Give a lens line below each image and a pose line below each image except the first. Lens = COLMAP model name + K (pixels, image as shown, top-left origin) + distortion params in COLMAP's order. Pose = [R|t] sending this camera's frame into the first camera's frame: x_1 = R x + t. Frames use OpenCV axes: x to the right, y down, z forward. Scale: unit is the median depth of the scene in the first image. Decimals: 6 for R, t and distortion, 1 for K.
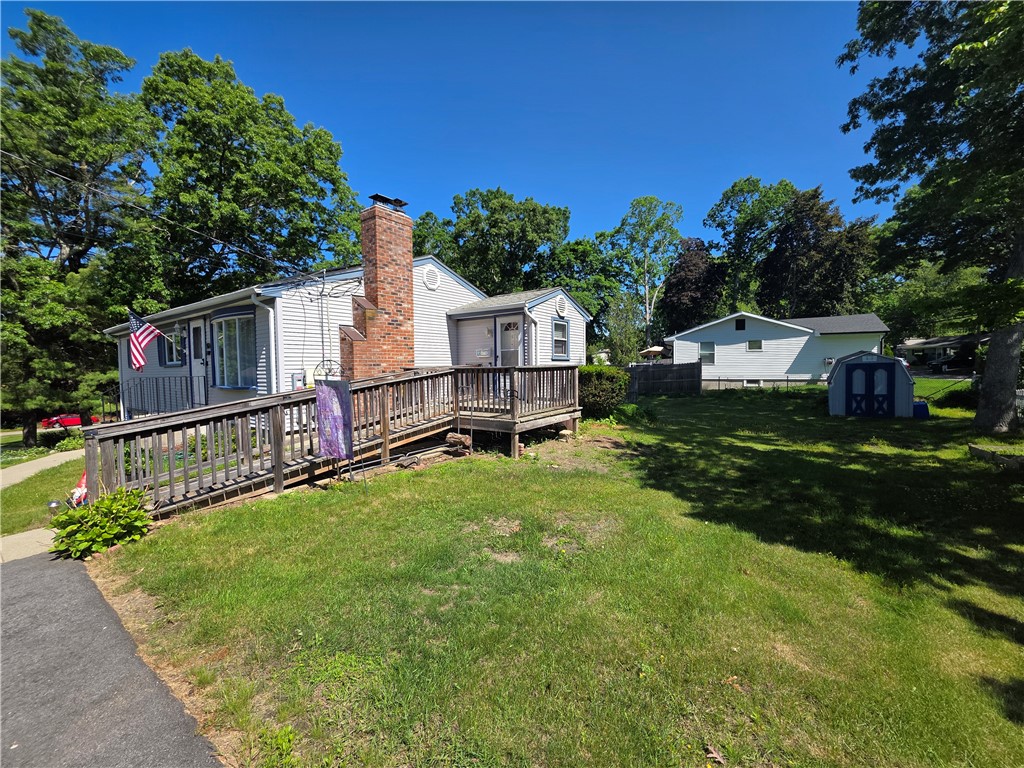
lens RADIAL K [[408.1, 0, 511.4], [0, 408.1, 380.6], [0, 0, 1]] dist [0.002308, -0.000219]
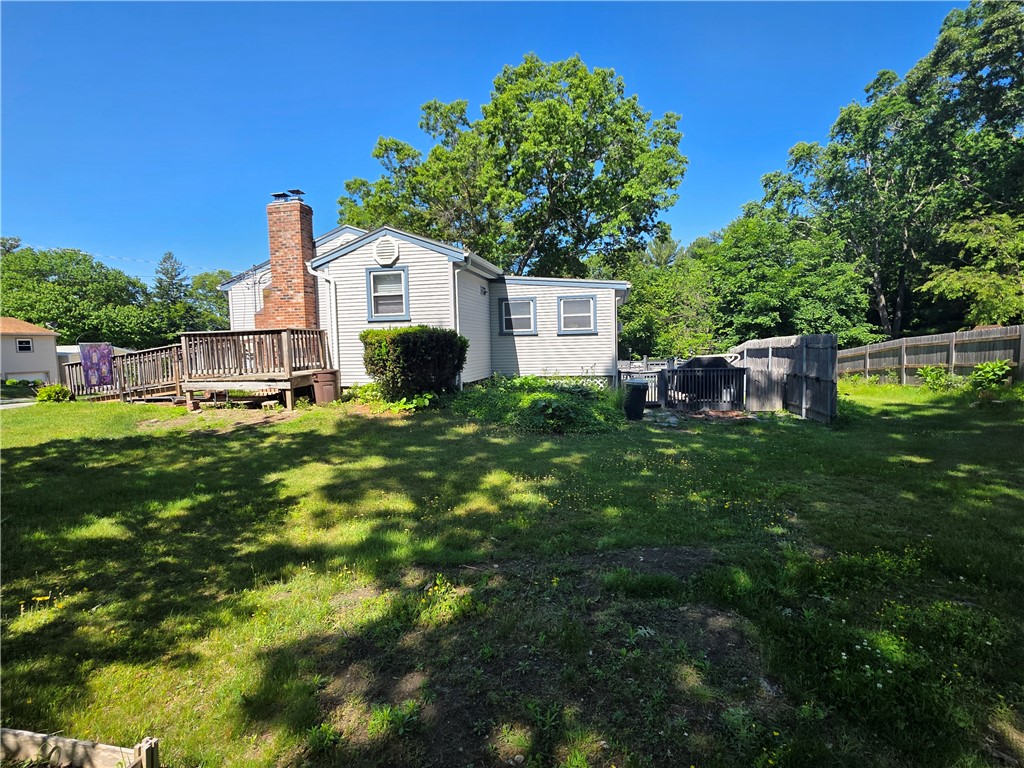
lens RADIAL K [[493.5, 0, 508.5], [0, 493.5, 380.7], [0, 0, 1]] dist [0.001734, -0.000057]
pose [[0.386287, 0.068987, -0.919795, 1.126647], [-0.022418, 0.997607, 0.065408, -0.004866], [0.922106, -0.004646, 0.386909, 0.886266]]
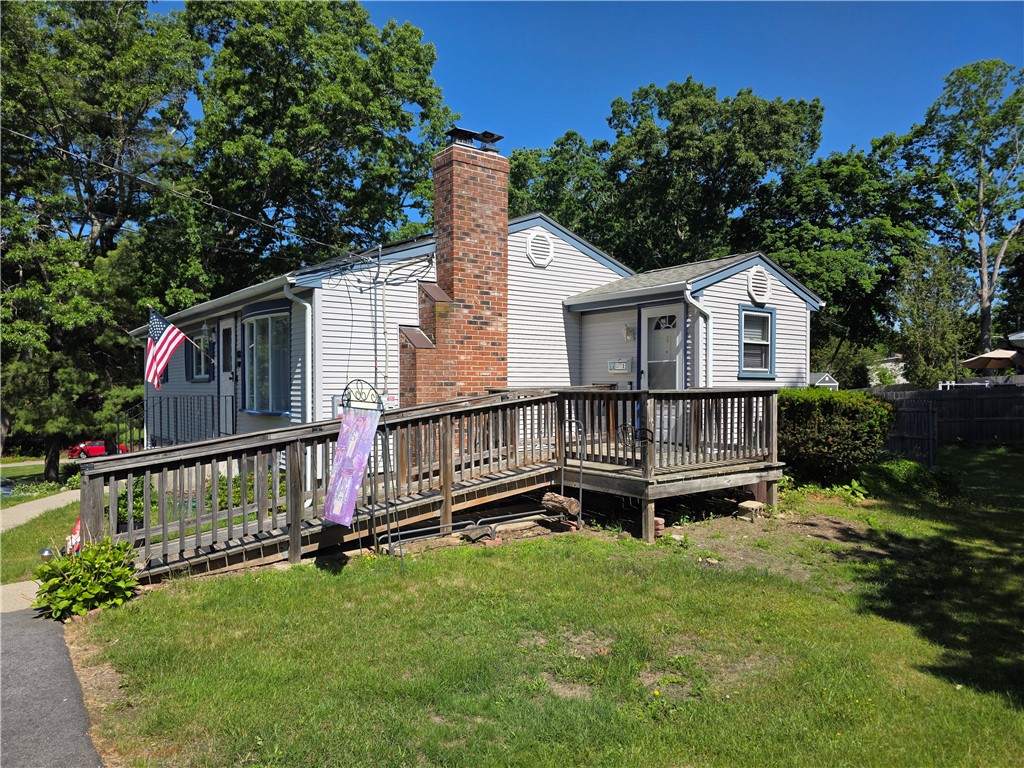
lens RADIAL K [[686.9, 0, 513.9], [0, 686.9, 387.0], [0, 0, 1]] dist [0.059157, -0.051711]
pose [[0.957297, 0.014444, -0.288745, 0.077620], [-0.022468, 0.999447, -0.024493, -0.007164], [0.288231, 0.029935, 0.957093, -0.034530]]
